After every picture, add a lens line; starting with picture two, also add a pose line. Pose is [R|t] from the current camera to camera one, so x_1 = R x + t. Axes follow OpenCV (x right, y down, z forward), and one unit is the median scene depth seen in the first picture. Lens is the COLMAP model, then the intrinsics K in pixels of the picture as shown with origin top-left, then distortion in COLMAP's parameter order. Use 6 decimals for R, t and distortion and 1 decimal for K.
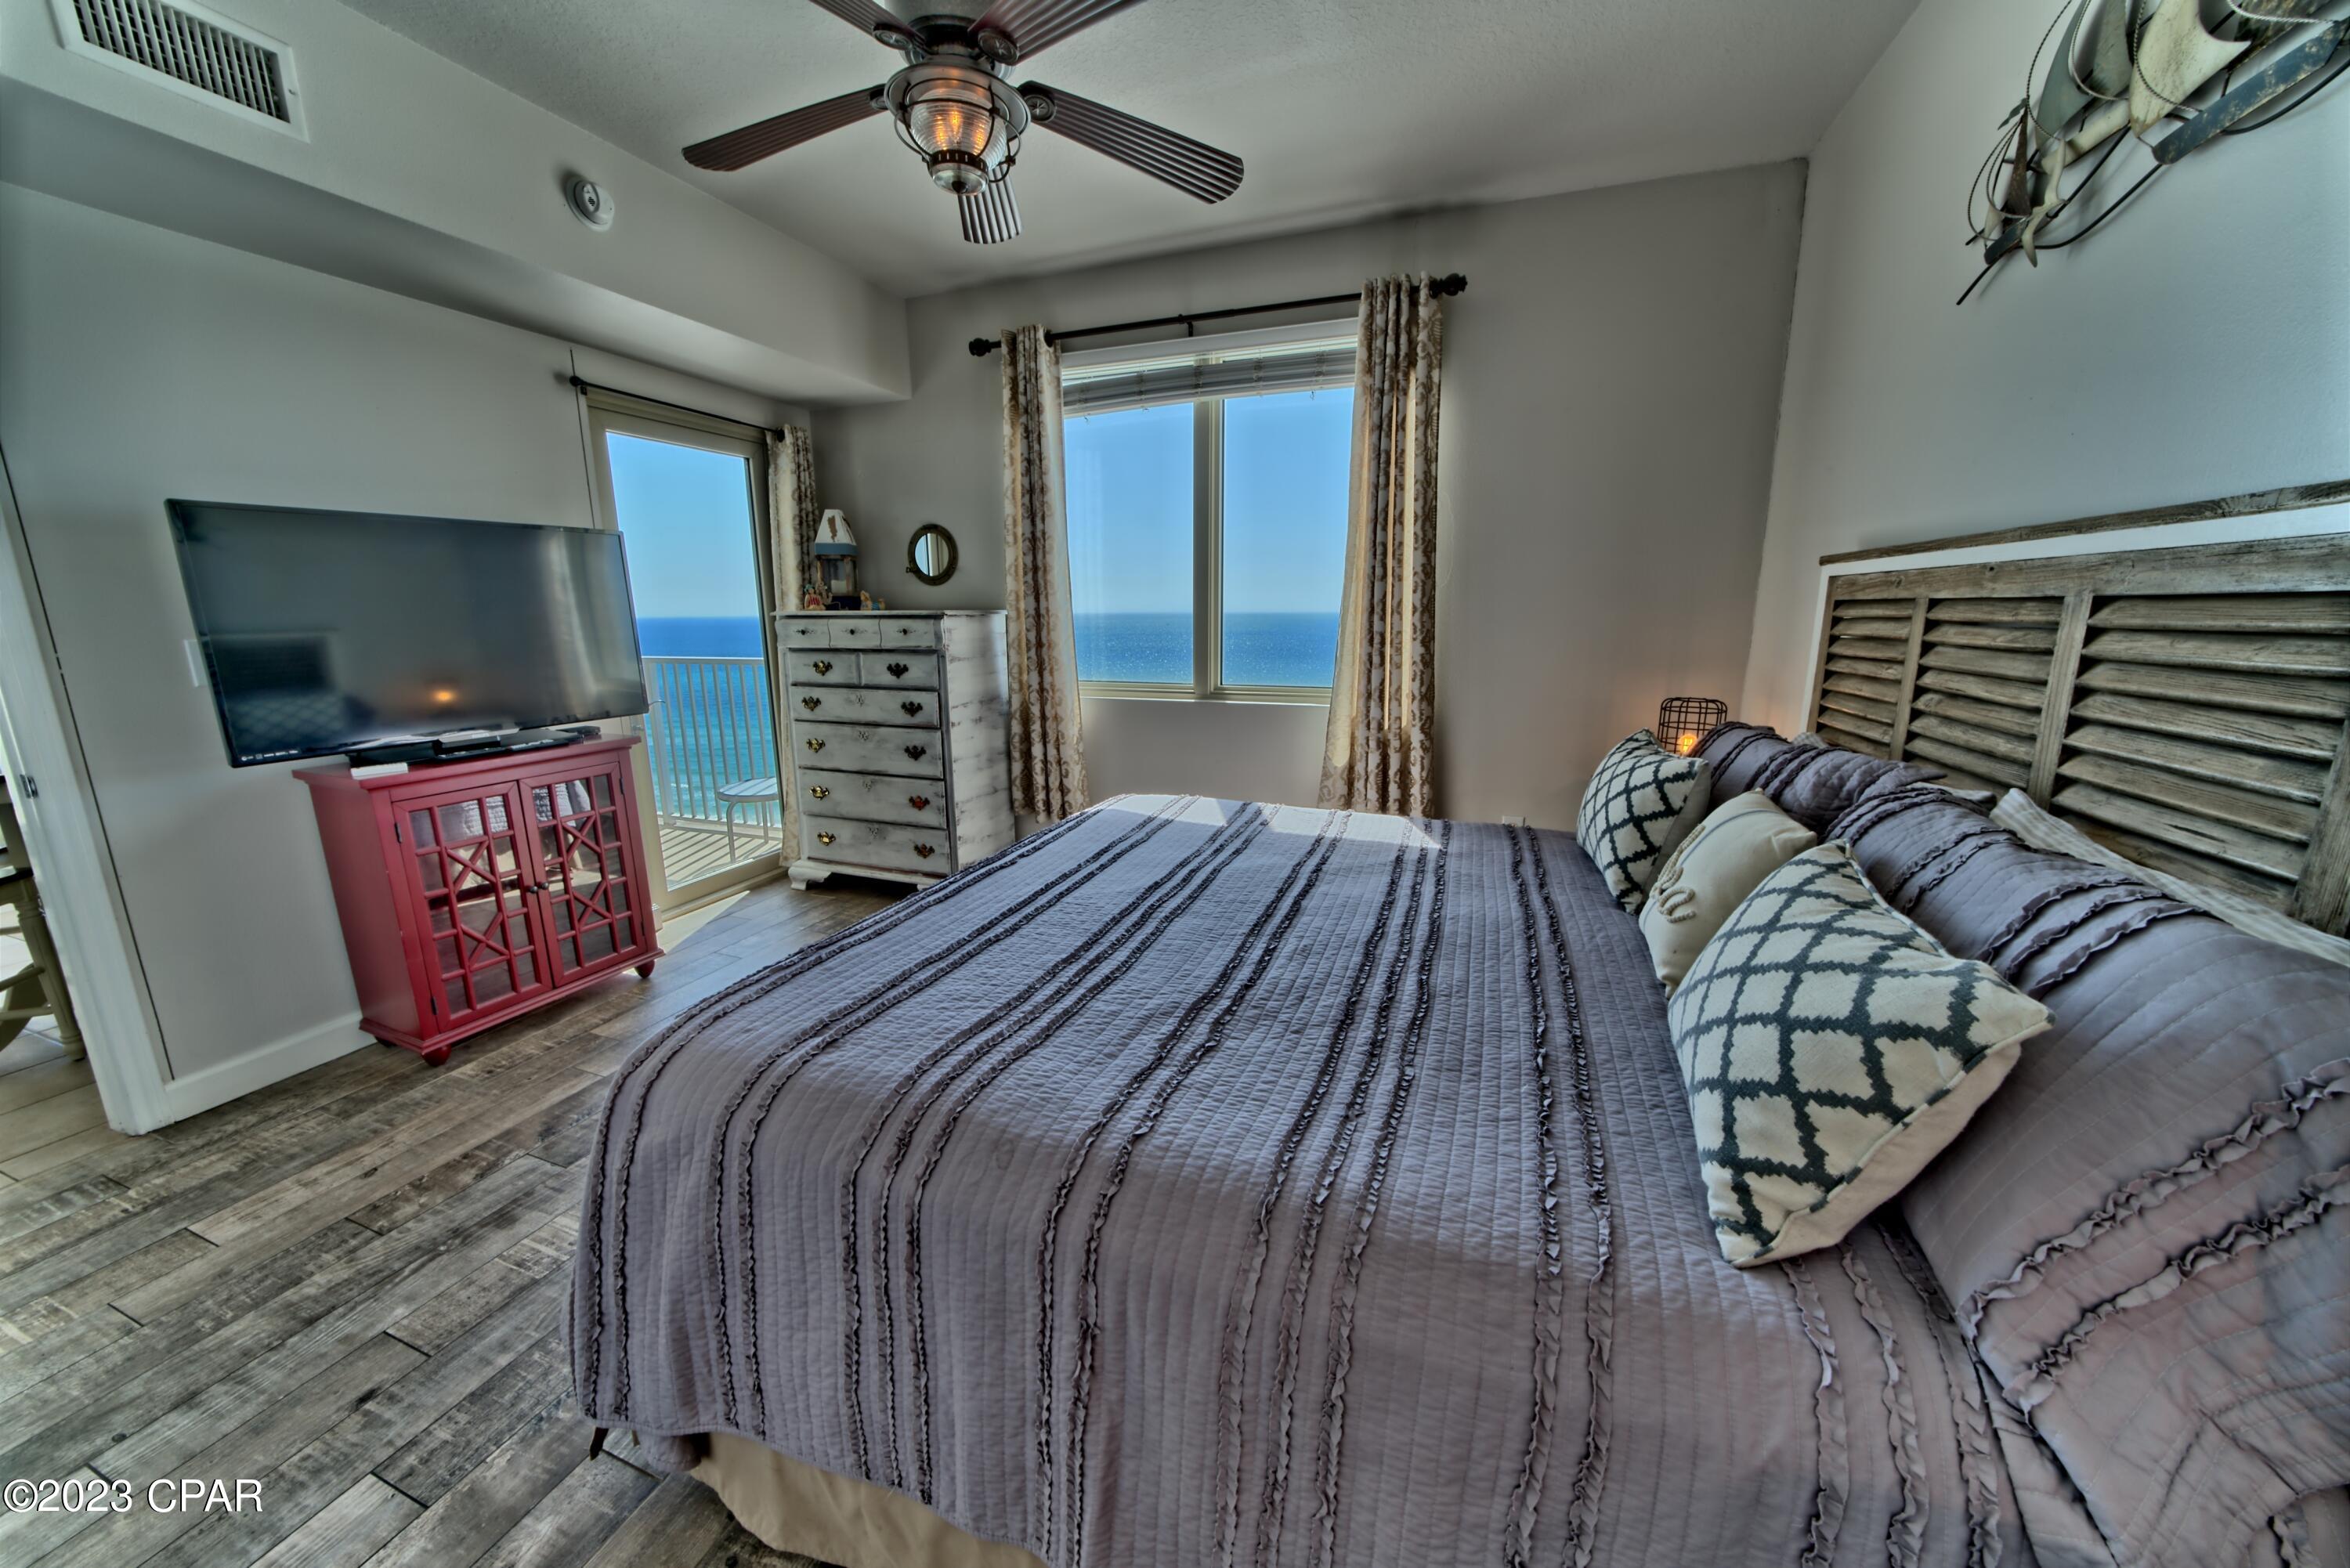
lens RADIAL K [[814.4, 0, 1181.9], [0, 814.4, 782.3], [0, 0, 1]] dist [-0.018796, -0.000024]
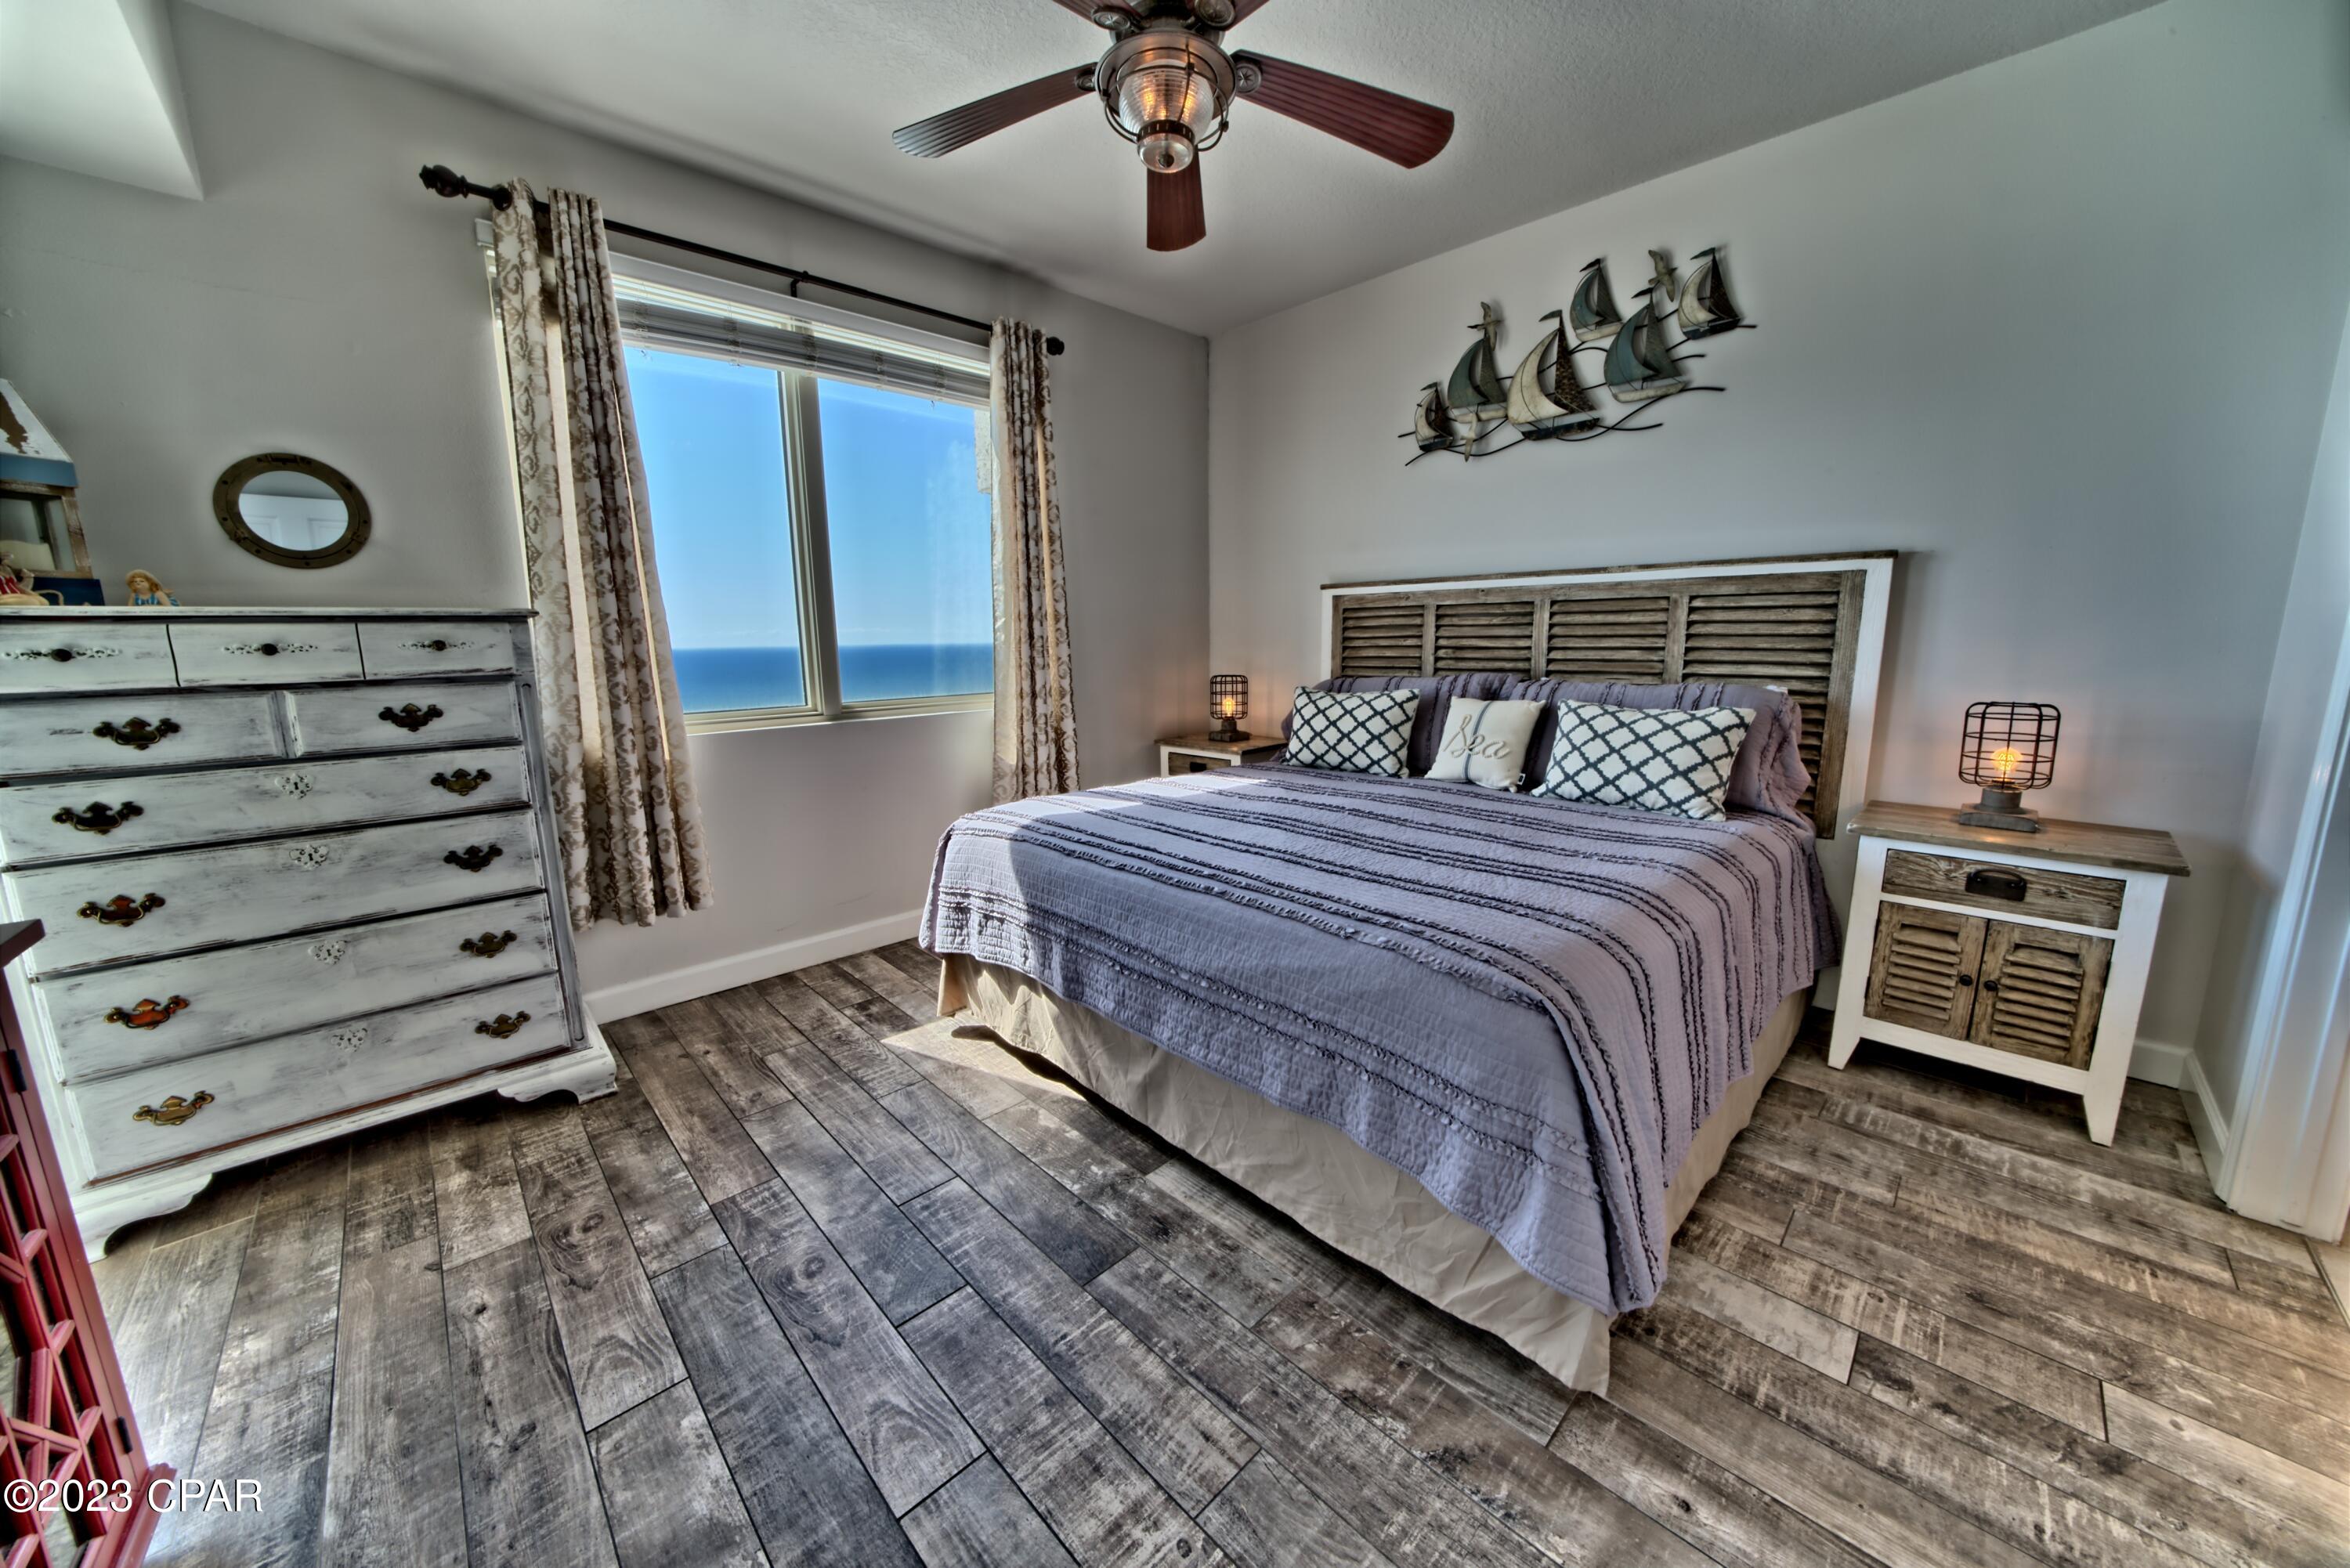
lens RADIAL K [[814.4, 0, 1181.9], [0, 814.4, 782.3], [0, 0, 1]] dist [-0.018796, -0.000024]
pose [[0.432326, -0.160938, 0.887239, -0.630493], [0.200097, 0.976534, 0.079635, -0.035614], [-0.879236, 0.143106, 0.454384, 0.317828]]
